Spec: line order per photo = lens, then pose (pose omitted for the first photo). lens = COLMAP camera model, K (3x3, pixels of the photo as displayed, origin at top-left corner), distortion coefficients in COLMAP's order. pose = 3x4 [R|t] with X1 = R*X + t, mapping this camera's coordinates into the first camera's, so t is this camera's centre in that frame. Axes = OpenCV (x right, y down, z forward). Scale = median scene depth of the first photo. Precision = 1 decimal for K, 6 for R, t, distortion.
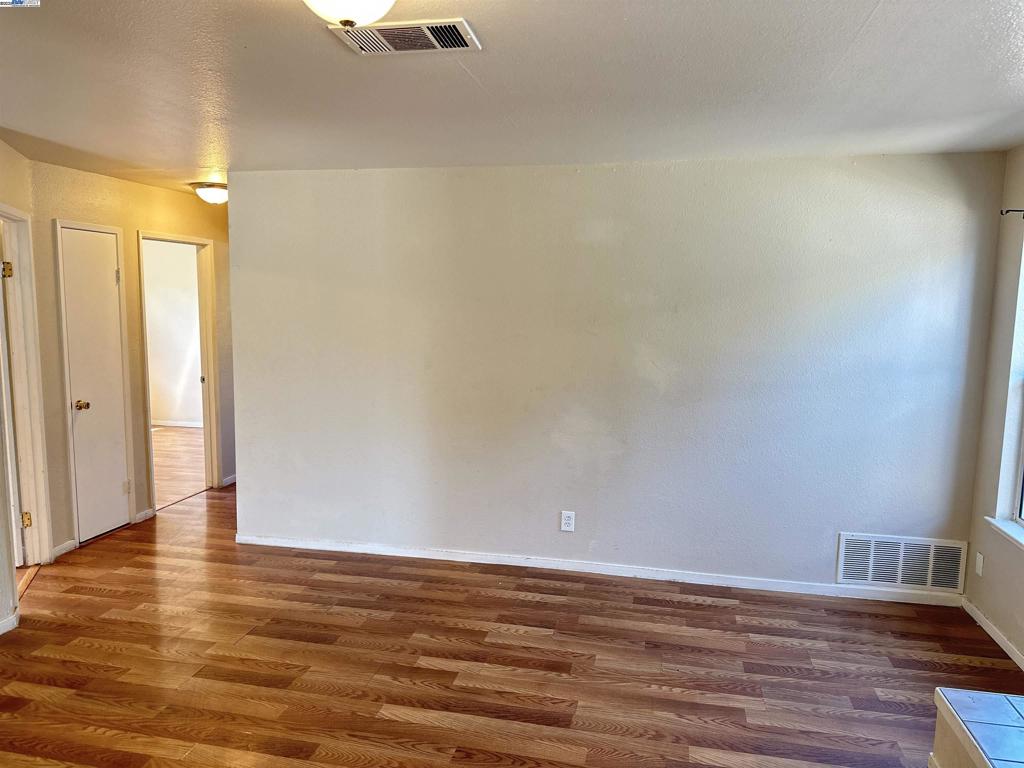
lens RADIAL K [[719.4, 0, 530.8], [0, 719.4, 365.0], [0, 0, 1]] dist [0.063229, -0.076039]
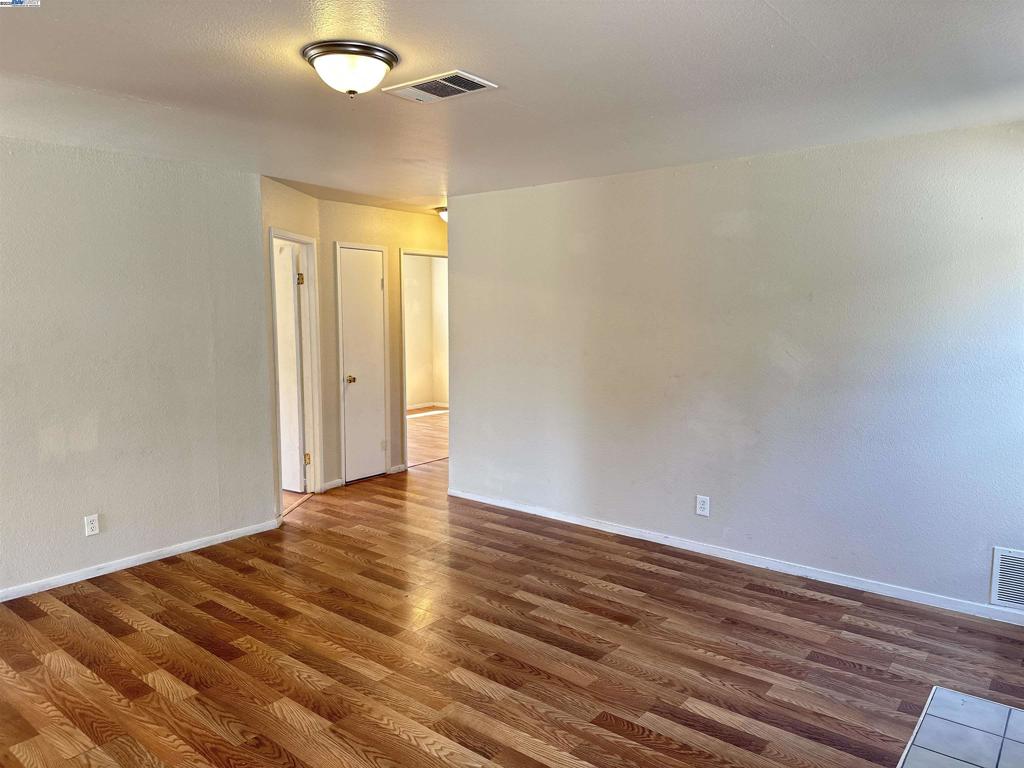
lens RADIAL K [[719.4, 0, 519.4], [0, 719.4, 379.6], [0, 0, 1]] dist [0.063229, -0.076039]
pose [[0.892235, 0.030496, -0.450541, 0.304747], [-0.021343, 0.999450, 0.025383, 0.014383], [0.451067, -0.013032, 0.892395, -0.058915]]
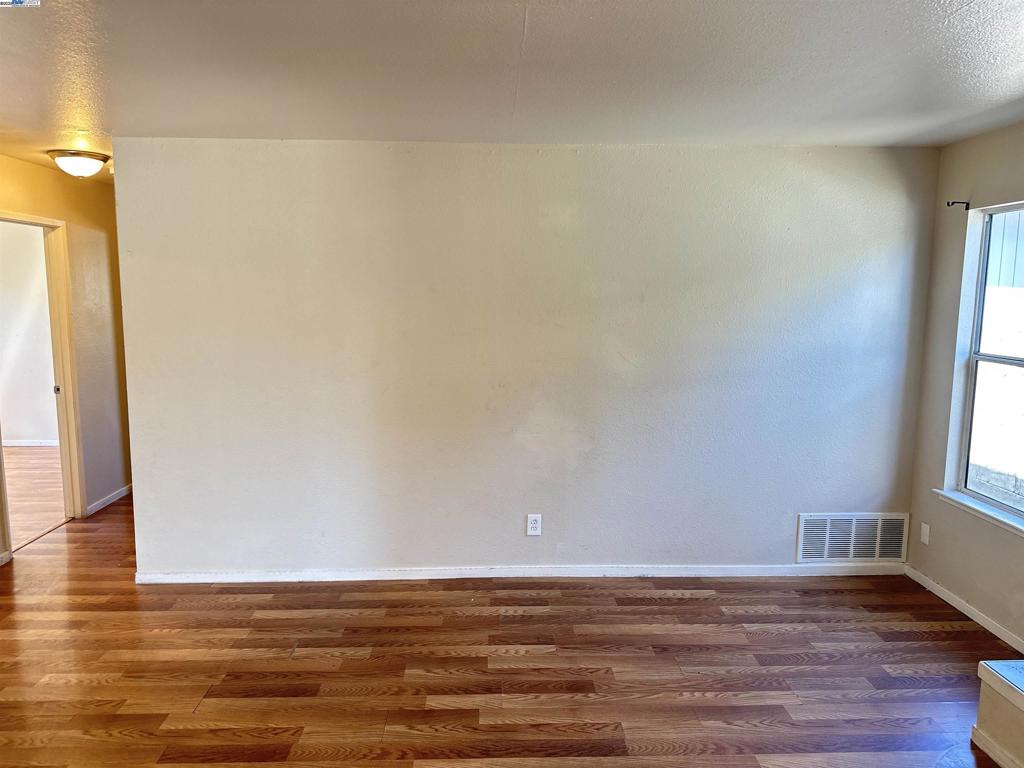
lens RADIAL K [[719.4, 0, 535.0], [0, 719.4, 362.5], [0, 0, 1]] dist [0.063229, -0.076039]
pose [[0.970690, -0.031259, 0.238291, -0.178283], [0.029203, 0.999500, 0.012153, -0.007148], [-0.238552, -0.004838, 0.971118, 0.093814]]
